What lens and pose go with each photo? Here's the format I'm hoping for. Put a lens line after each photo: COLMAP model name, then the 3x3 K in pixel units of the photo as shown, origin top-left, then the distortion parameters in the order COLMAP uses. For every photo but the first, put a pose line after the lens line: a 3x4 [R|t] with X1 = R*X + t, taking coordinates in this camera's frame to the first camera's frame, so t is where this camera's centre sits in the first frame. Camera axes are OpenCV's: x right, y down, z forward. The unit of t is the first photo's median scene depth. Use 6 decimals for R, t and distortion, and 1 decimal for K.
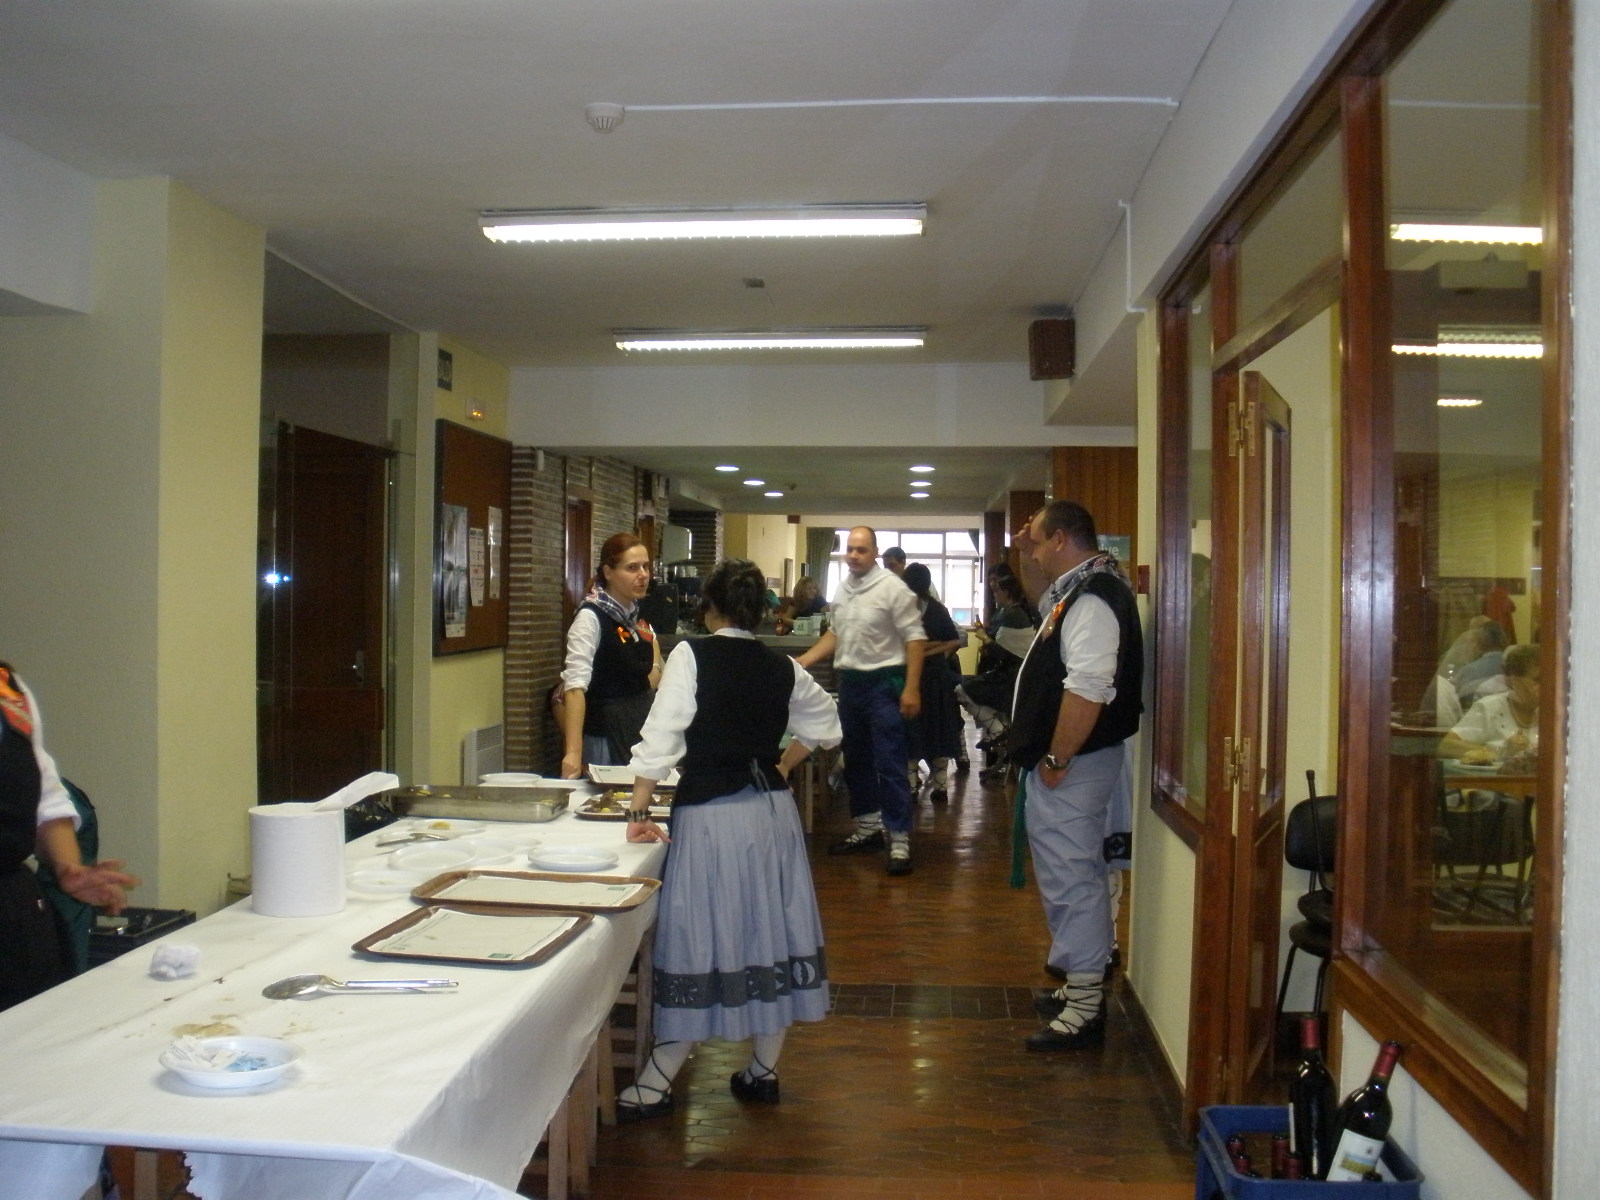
lens RADIAL K [[1815.1, 0, 800.0], [0, 1815.1, 600.0], [0, 0, 1]] dist [-0.095239, -0.001970]
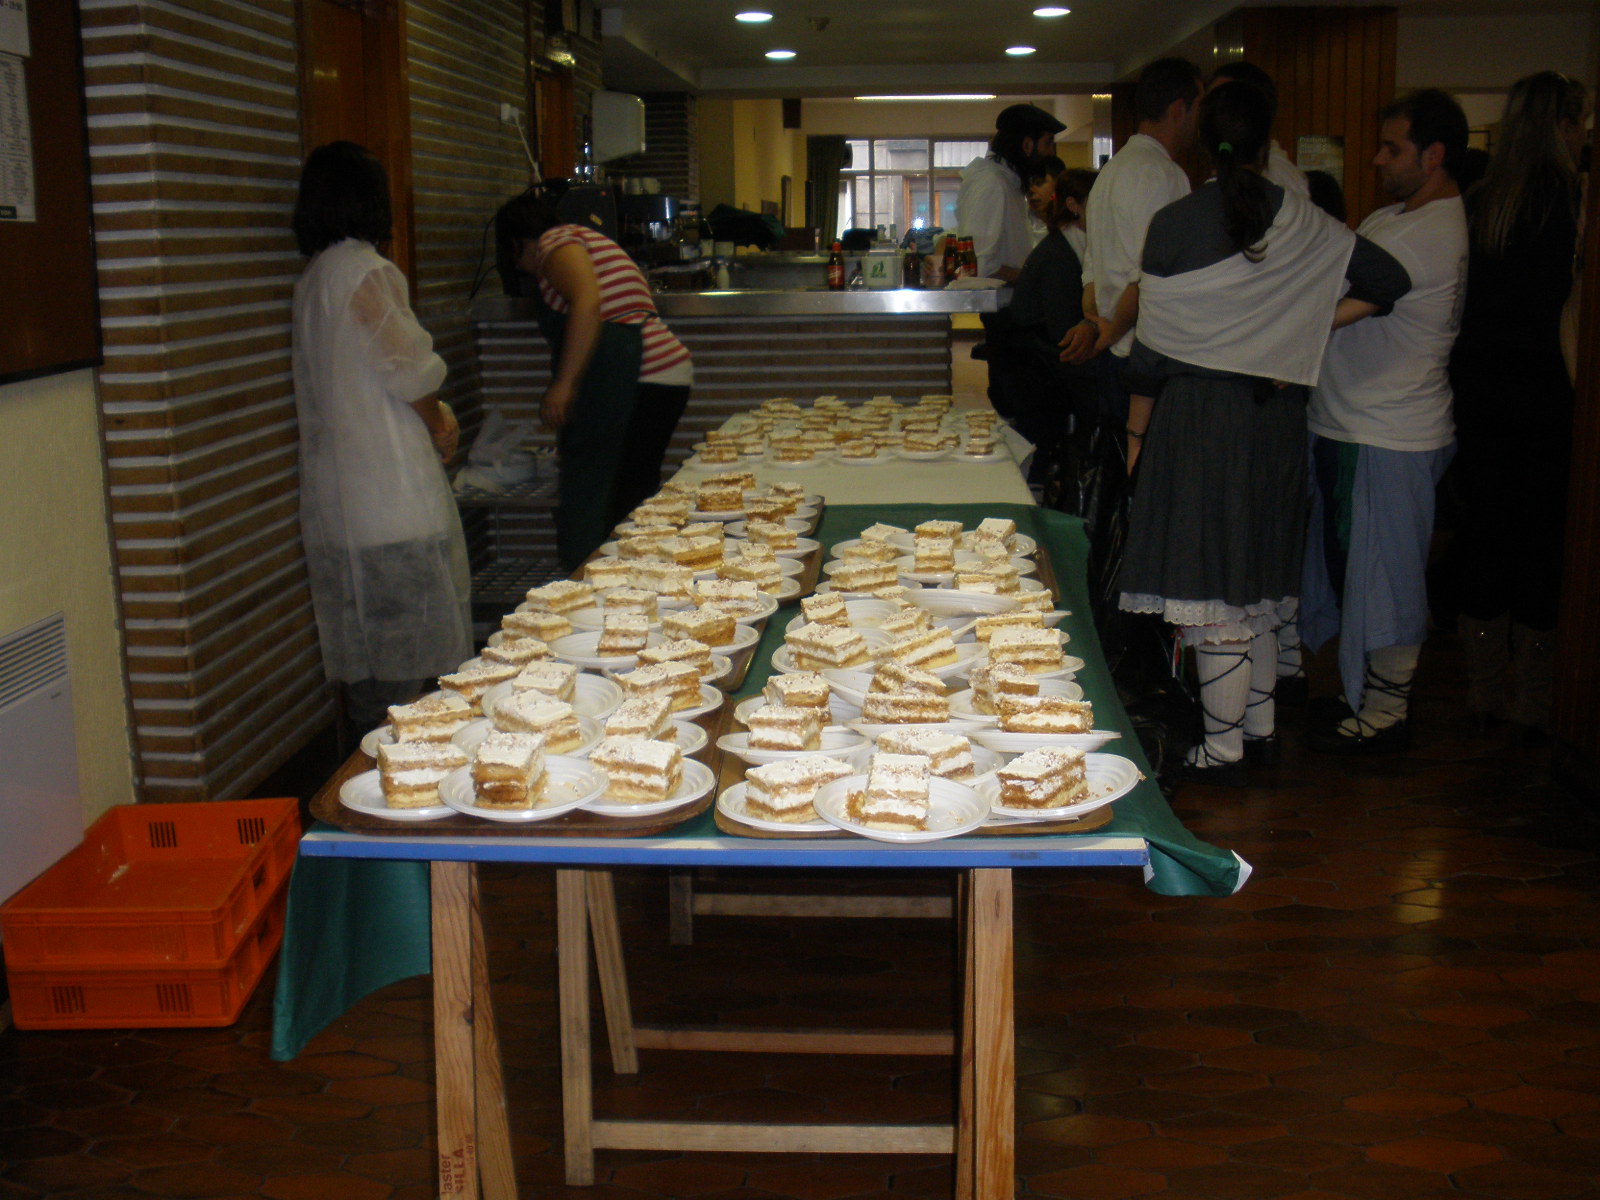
lens RADIAL K [[1815.1, 0, 800.0], [0, 1815.1, 600.0], [0, 0, 1]] dist [-0.095239, -0.001970]
pose [[0.999502, -0.029785, 0.010408, -0.034515], [0.027197, 0.980567, 0.194293, 0.007530], [-0.015992, -0.193913, 0.980888, 0.658116]]
